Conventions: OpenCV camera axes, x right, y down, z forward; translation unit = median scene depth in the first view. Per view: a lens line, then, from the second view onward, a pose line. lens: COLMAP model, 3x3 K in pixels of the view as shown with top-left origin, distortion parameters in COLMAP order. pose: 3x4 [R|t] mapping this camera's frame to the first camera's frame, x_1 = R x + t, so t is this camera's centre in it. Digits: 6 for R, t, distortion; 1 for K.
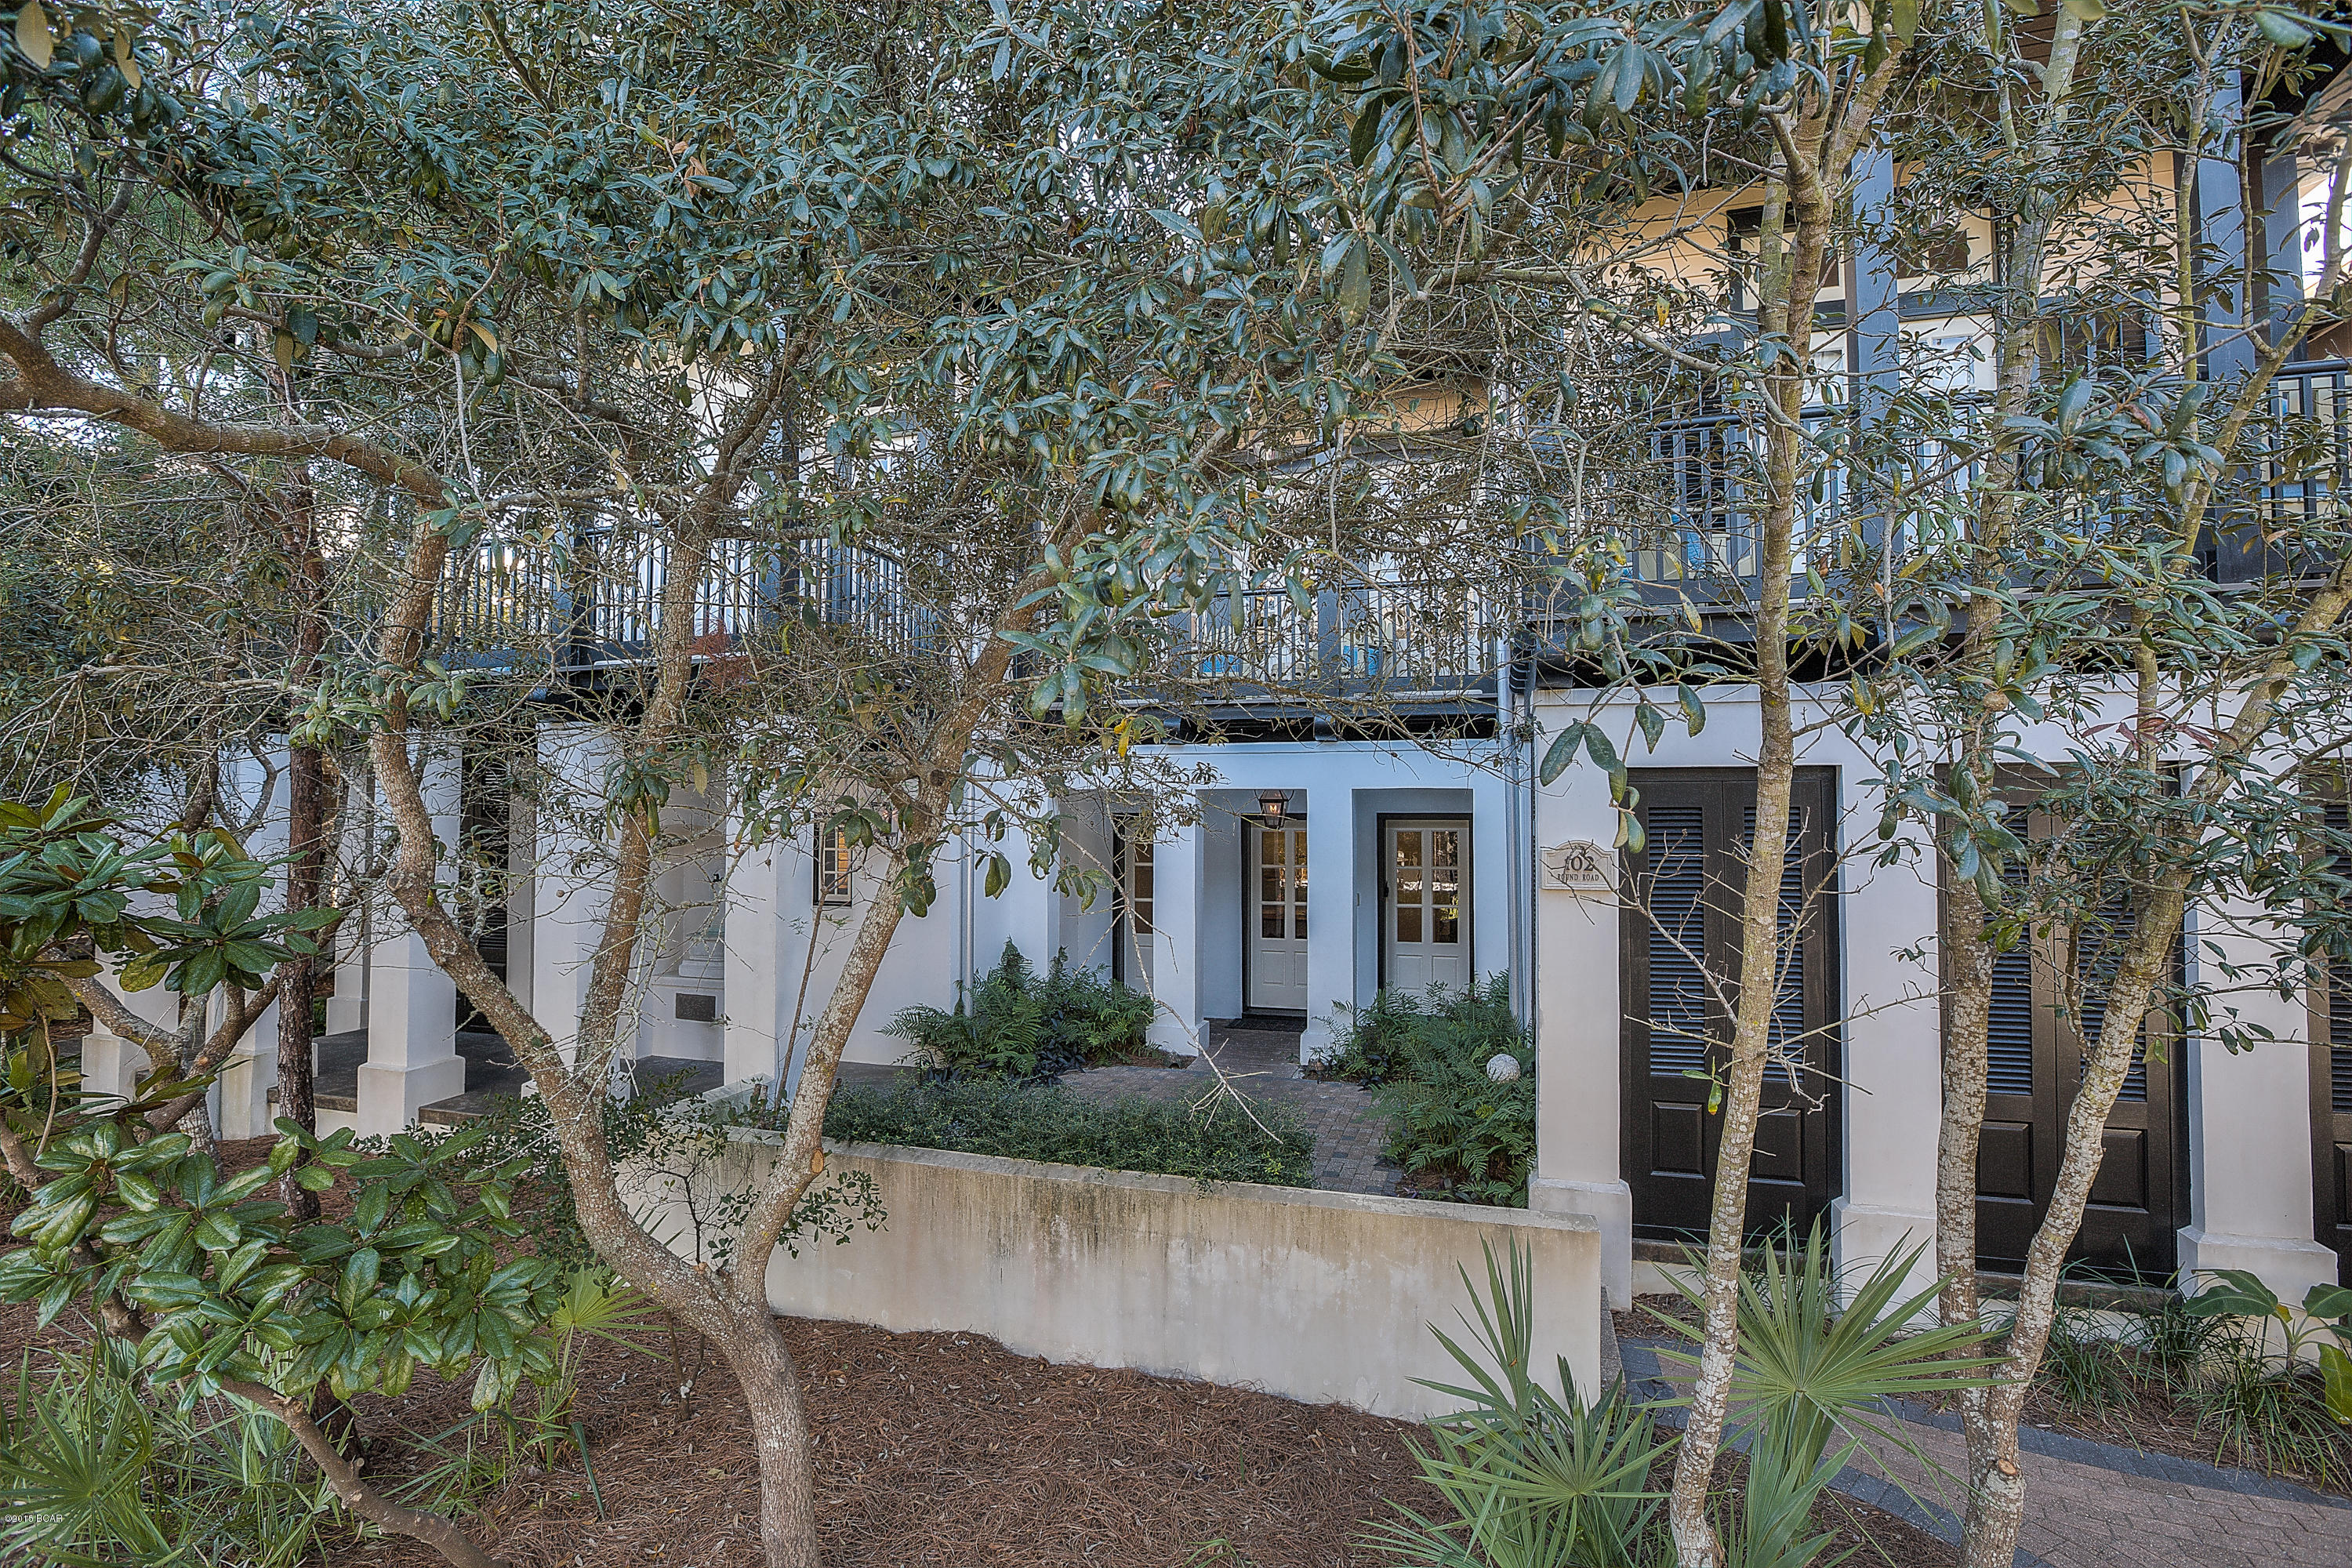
lens RADIAL K [[1074.5, 0, 1174.4], [0, 1074.5, 783.7], [0, 0, 1]] dist [-0.005483, 0.001006]
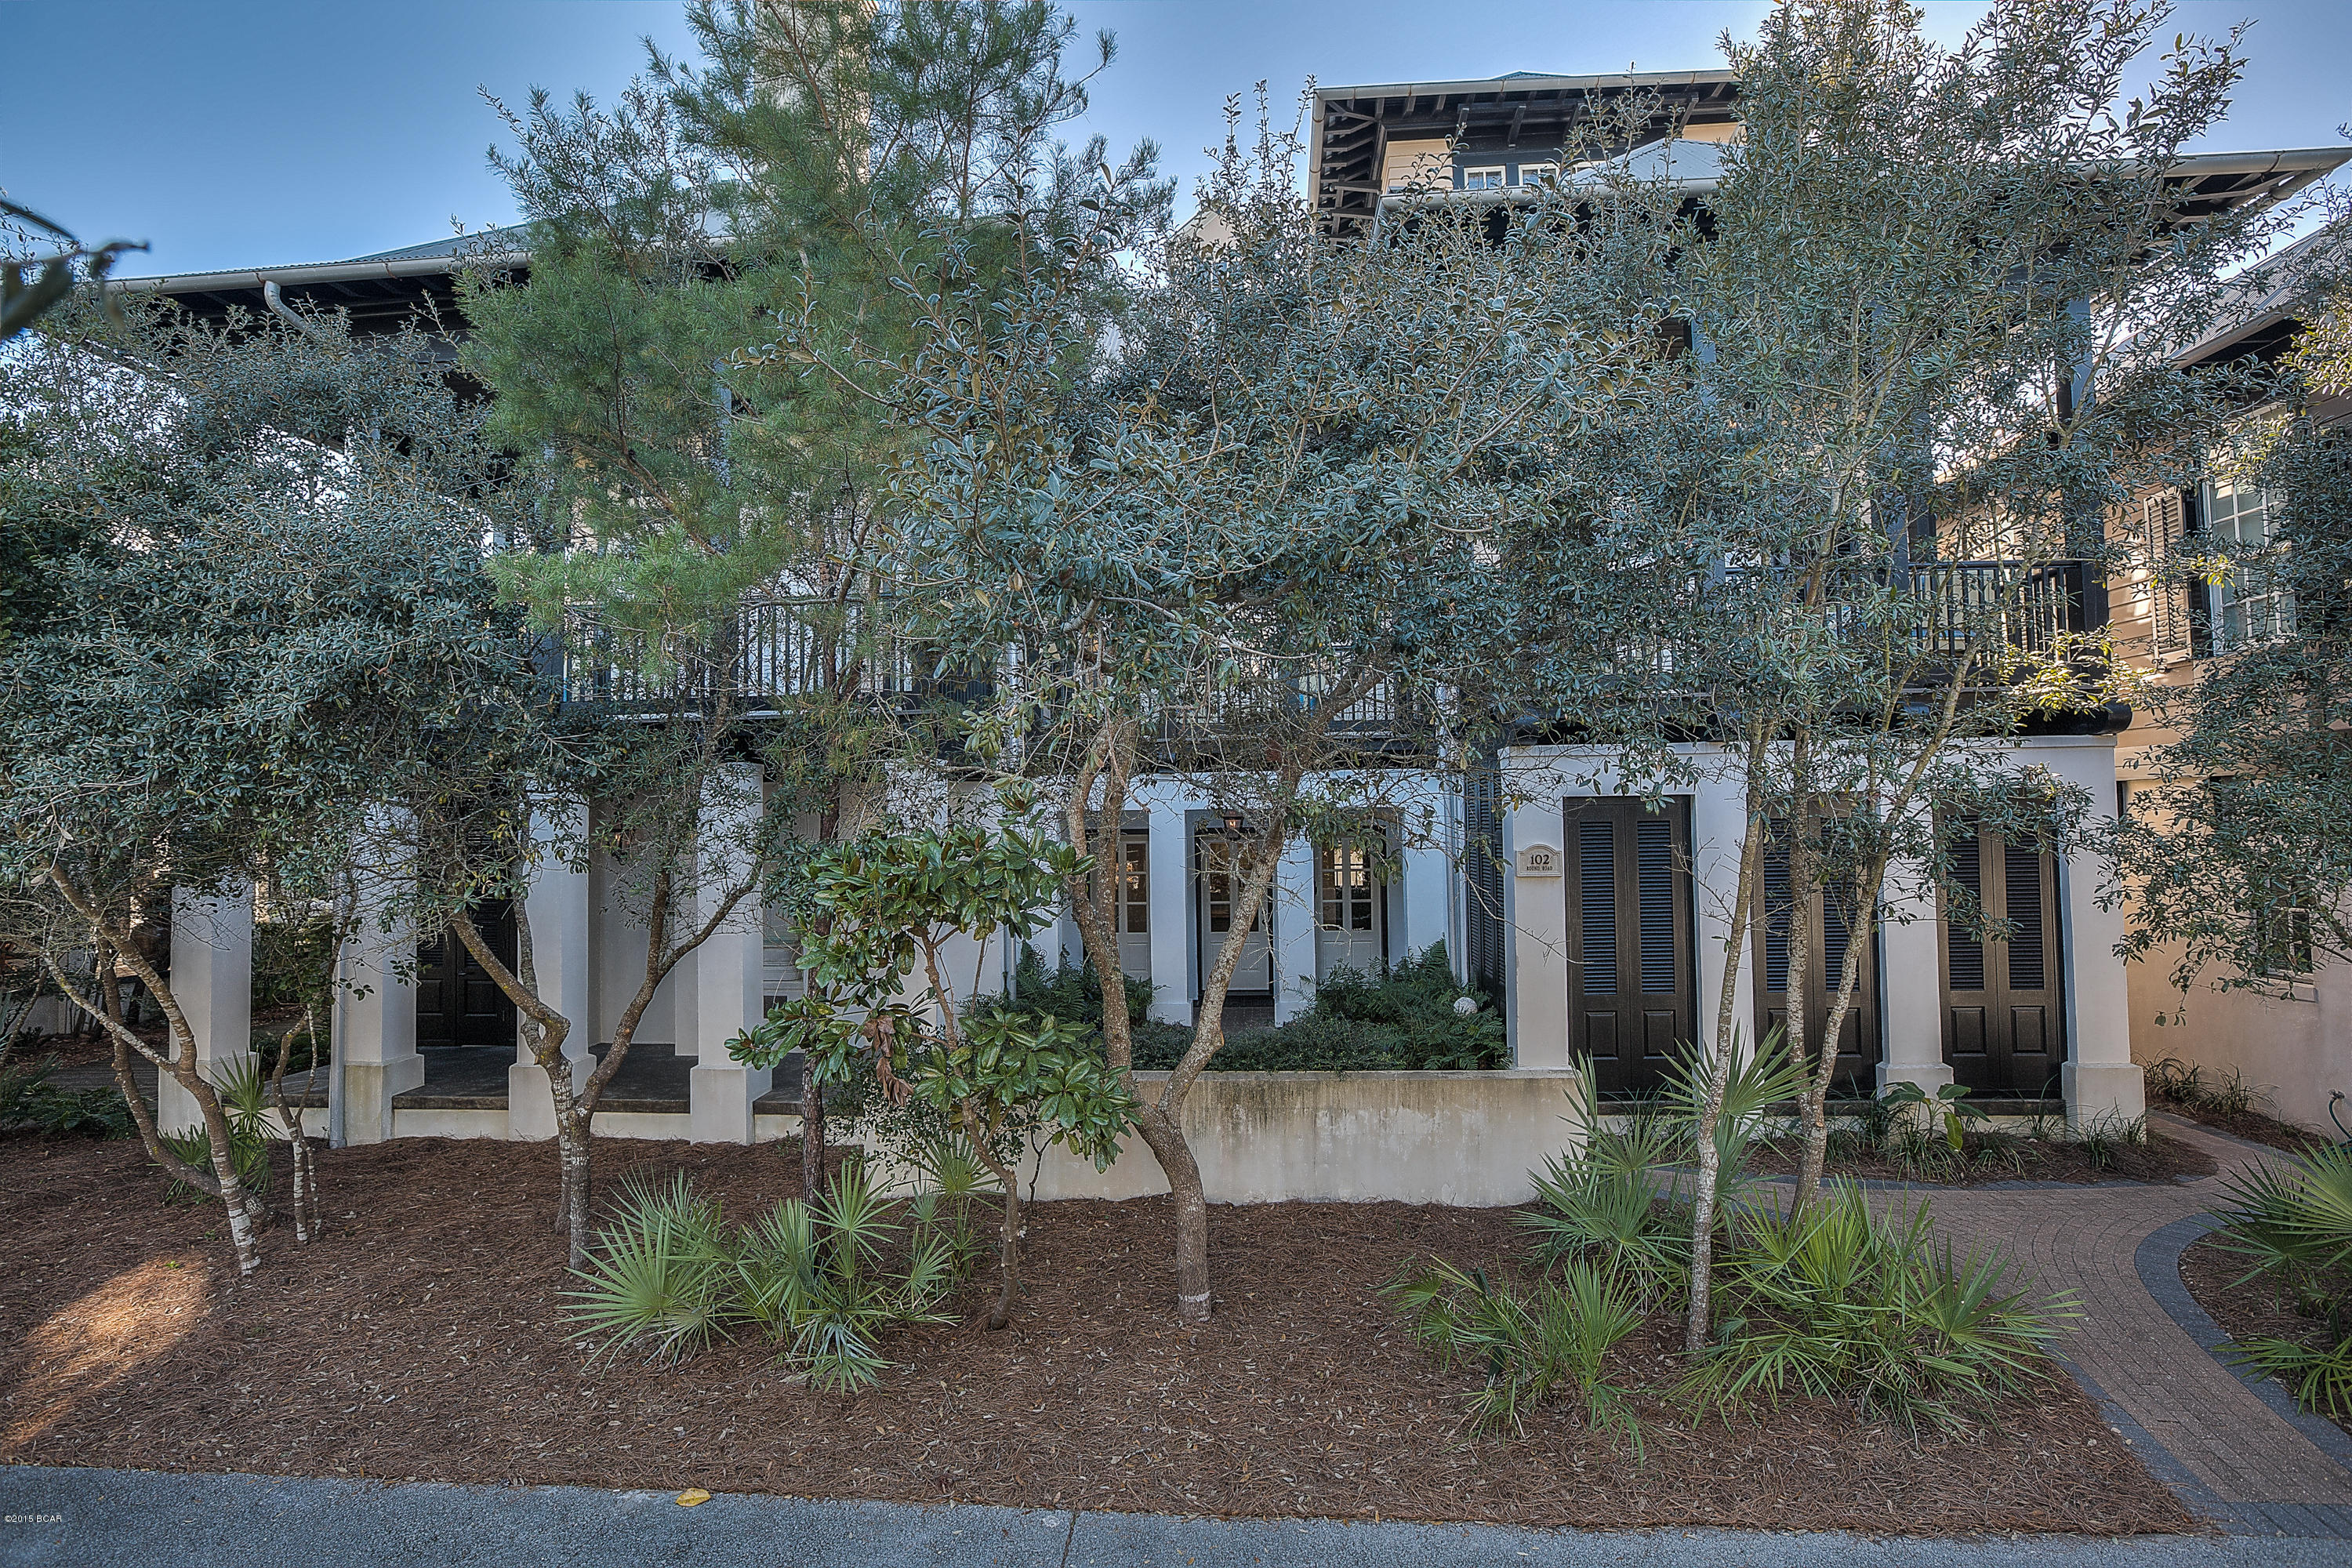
lens RADIAL K [[1156.9, 0, 1177.0], [0, 1156.9, 785.4], [0, 0, 1]] dist [0.001392, -0.000222]
pose [[0.975072, -0.008554, 0.221725, -0.560529], [0.009486, 0.999950, -0.003140, -0.035028], [-0.221687, 0.005165, 0.975104, -0.560853]]
